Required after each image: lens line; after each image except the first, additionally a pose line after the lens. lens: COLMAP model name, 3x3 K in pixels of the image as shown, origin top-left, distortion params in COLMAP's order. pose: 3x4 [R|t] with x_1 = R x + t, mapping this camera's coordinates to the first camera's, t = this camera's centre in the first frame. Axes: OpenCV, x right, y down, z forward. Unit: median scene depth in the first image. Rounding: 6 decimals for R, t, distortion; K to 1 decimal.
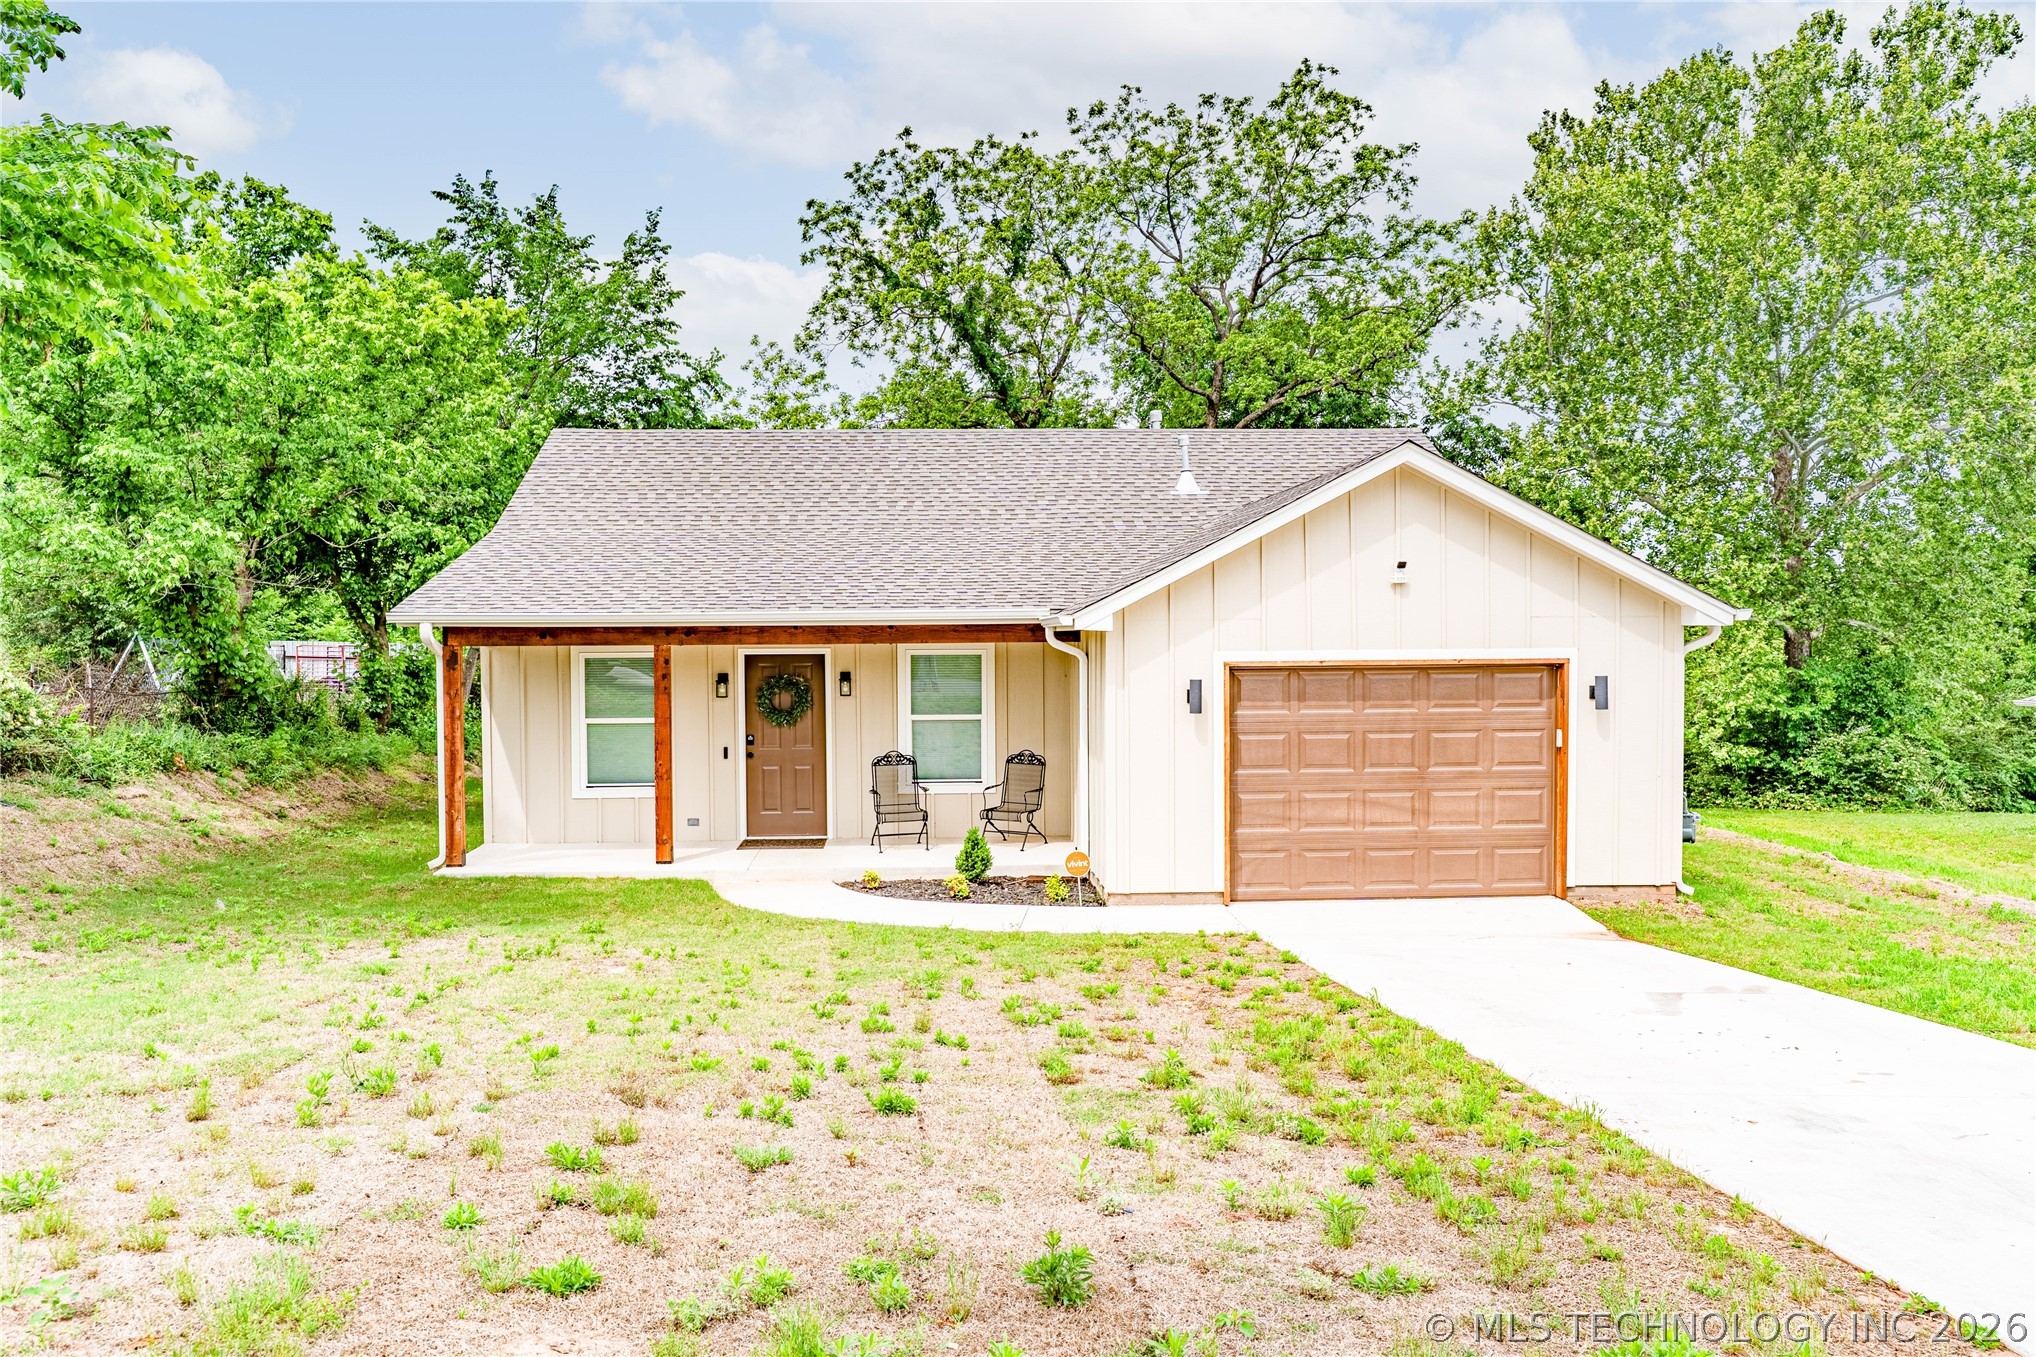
lens RADIAL K [[1684.8, 0, 1018.0], [0, 1684.8, 678.5], [0, 0, 1]] dist [-0.001401, -0.007552]
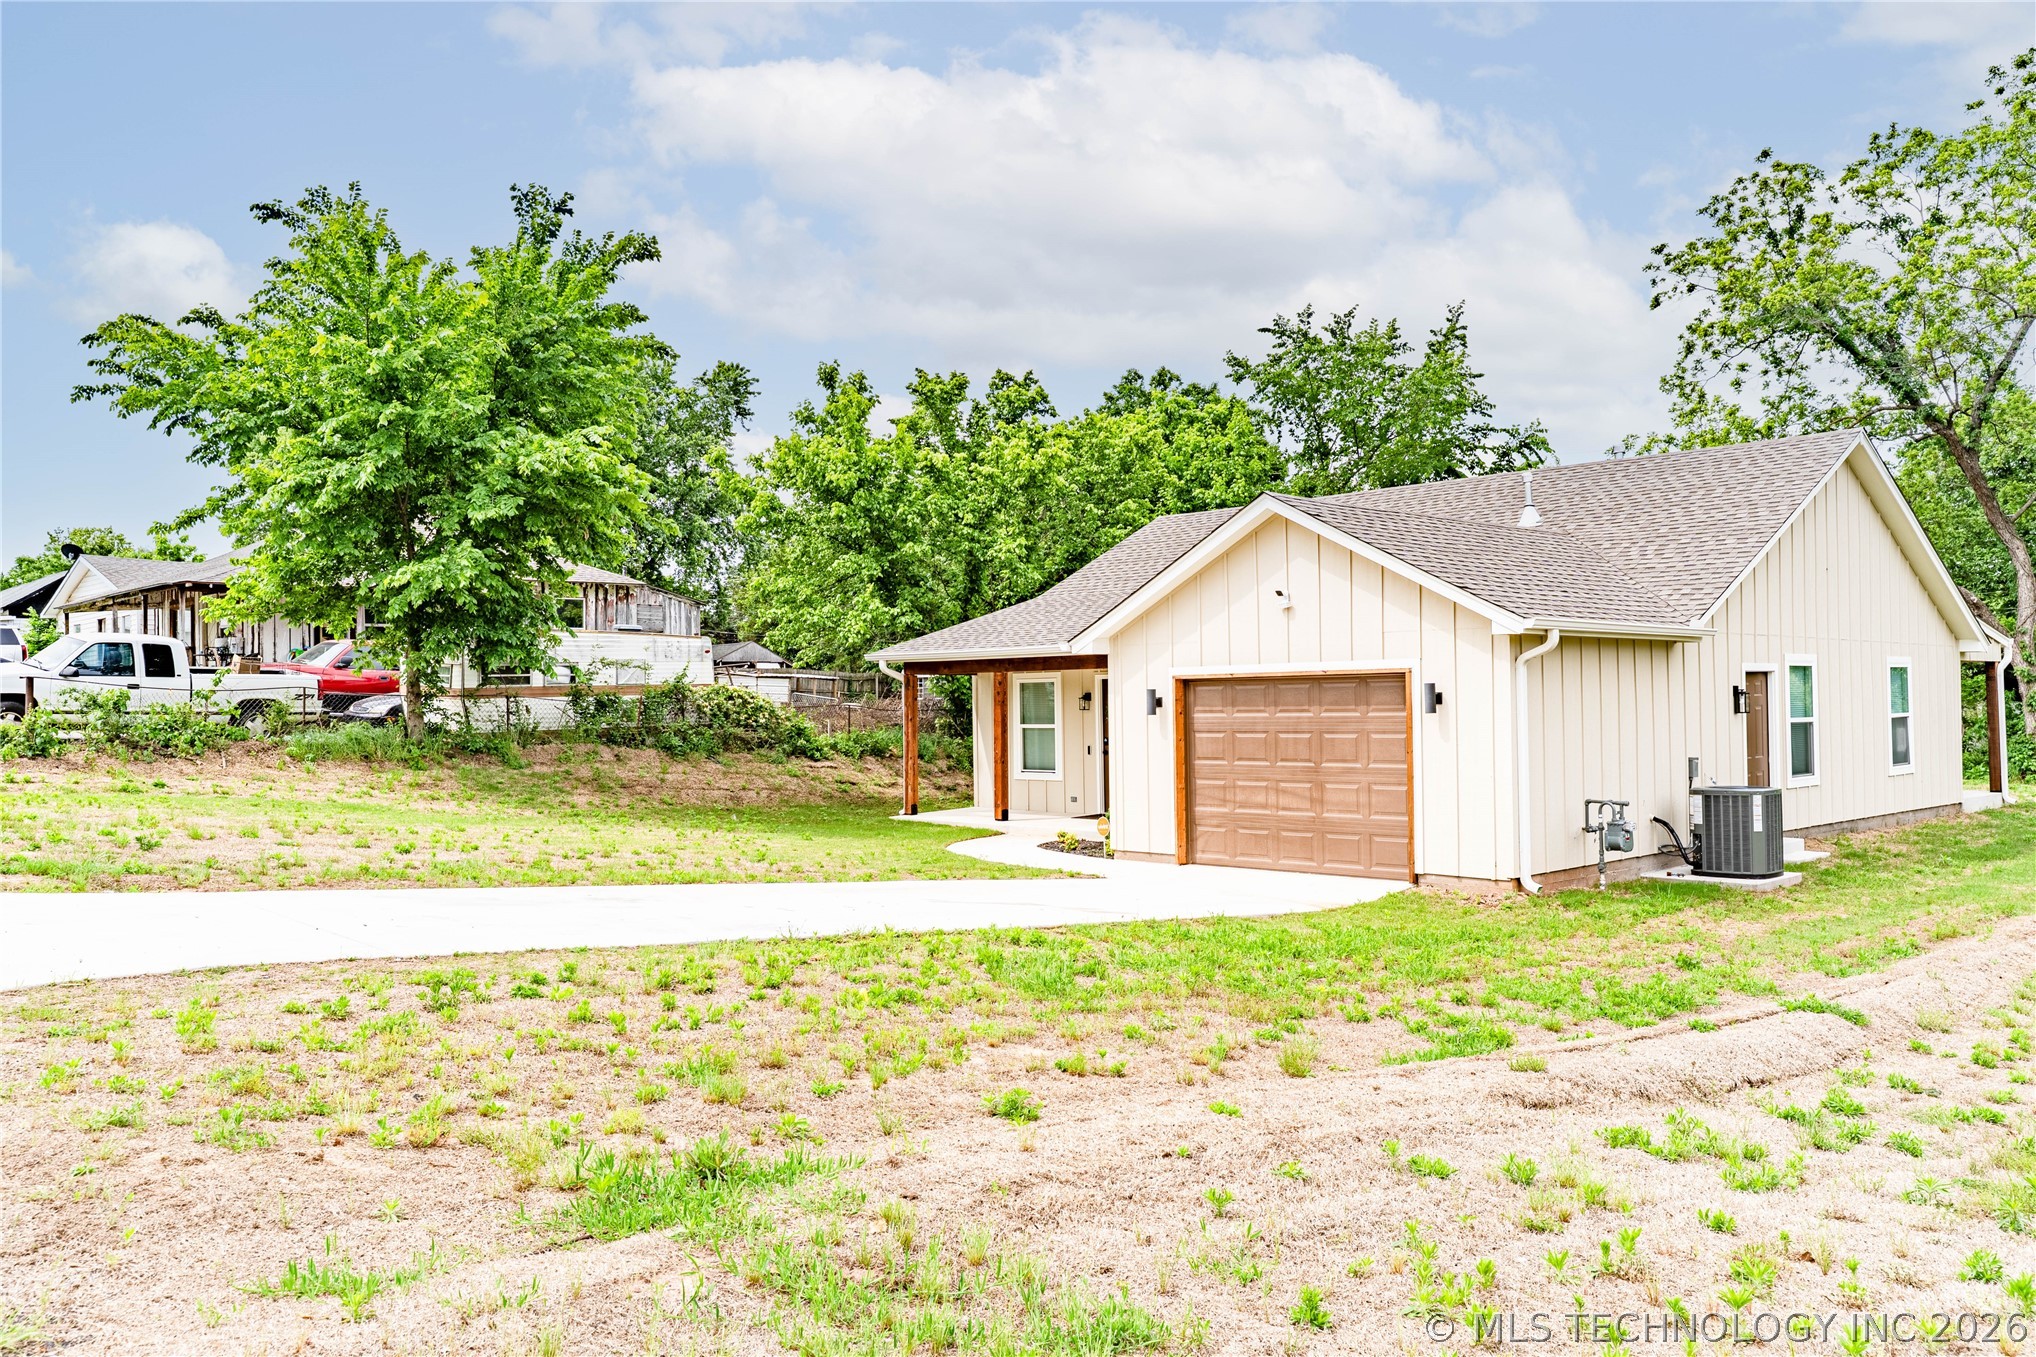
lens RADIAL K [[1684.8, 0, 1018.0], [0, 1684.8, 678.5], [0, 0, 1]] dist [-0.001401, -0.007552]
pose [[0.606947, -0.017779, -0.794543, 1.050411], [-0.000622, 0.999739, -0.022845, 0.020932], [0.794742, 0.014360, 0.606778, 0.117168]]
